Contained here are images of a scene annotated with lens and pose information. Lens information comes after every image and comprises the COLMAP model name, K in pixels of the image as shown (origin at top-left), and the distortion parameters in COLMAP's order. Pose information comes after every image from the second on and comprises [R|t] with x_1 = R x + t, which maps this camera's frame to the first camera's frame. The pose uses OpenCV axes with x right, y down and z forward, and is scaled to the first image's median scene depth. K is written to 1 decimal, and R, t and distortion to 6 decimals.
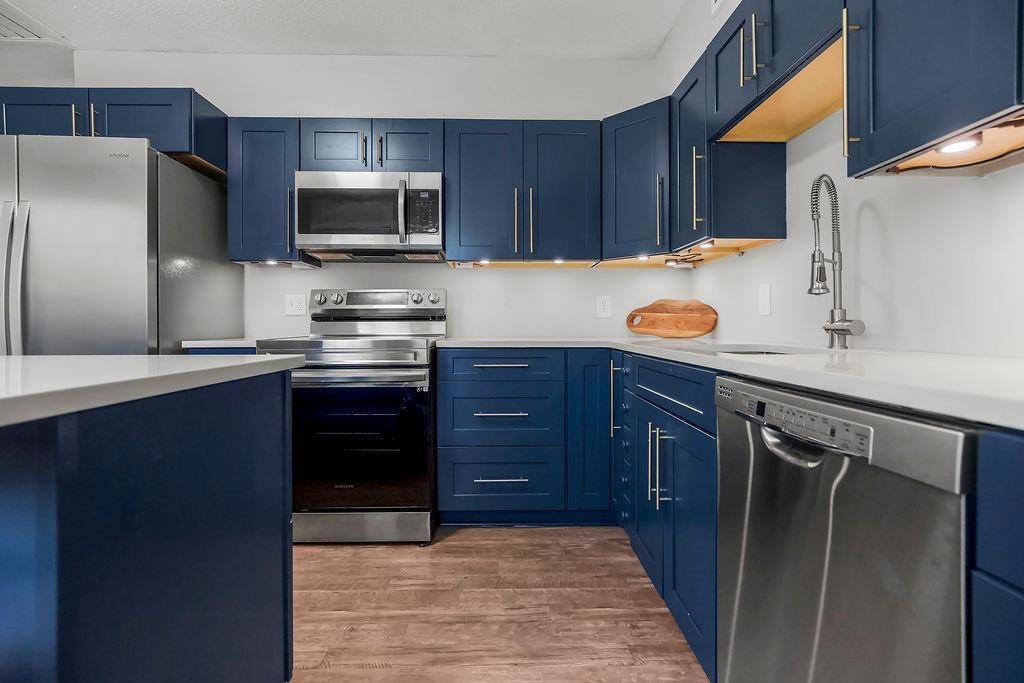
lens RADIAL K [[472.2, 0, 511.3], [0, 472.2, 330.9], [0, 0, 1]] dist [0.001281, 0.000291]
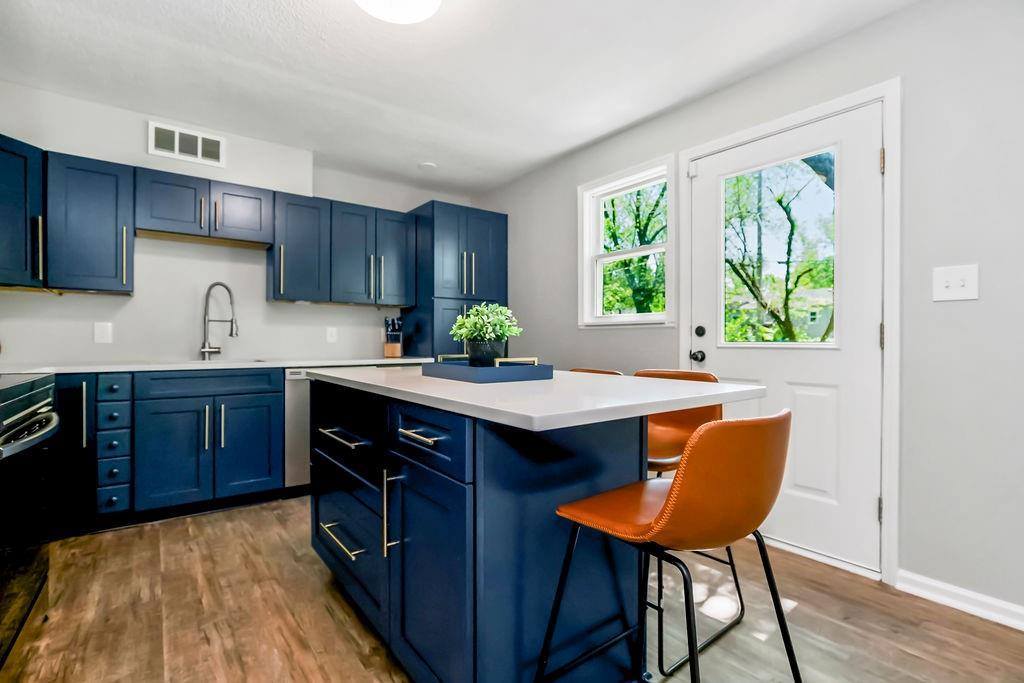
lens RADIAL K [[472.2, 0, 514.5], [0, 472.2, 341.8], [0, 0, 1]] dist [0.001281, 0.000291]
pose [[-0.581781, -0.002839, 0.813340, -1.599357], [0.004591, 0.999967, 0.006774, -0.048185], [-0.813332, 0.007674, -0.581749, 0.950903]]
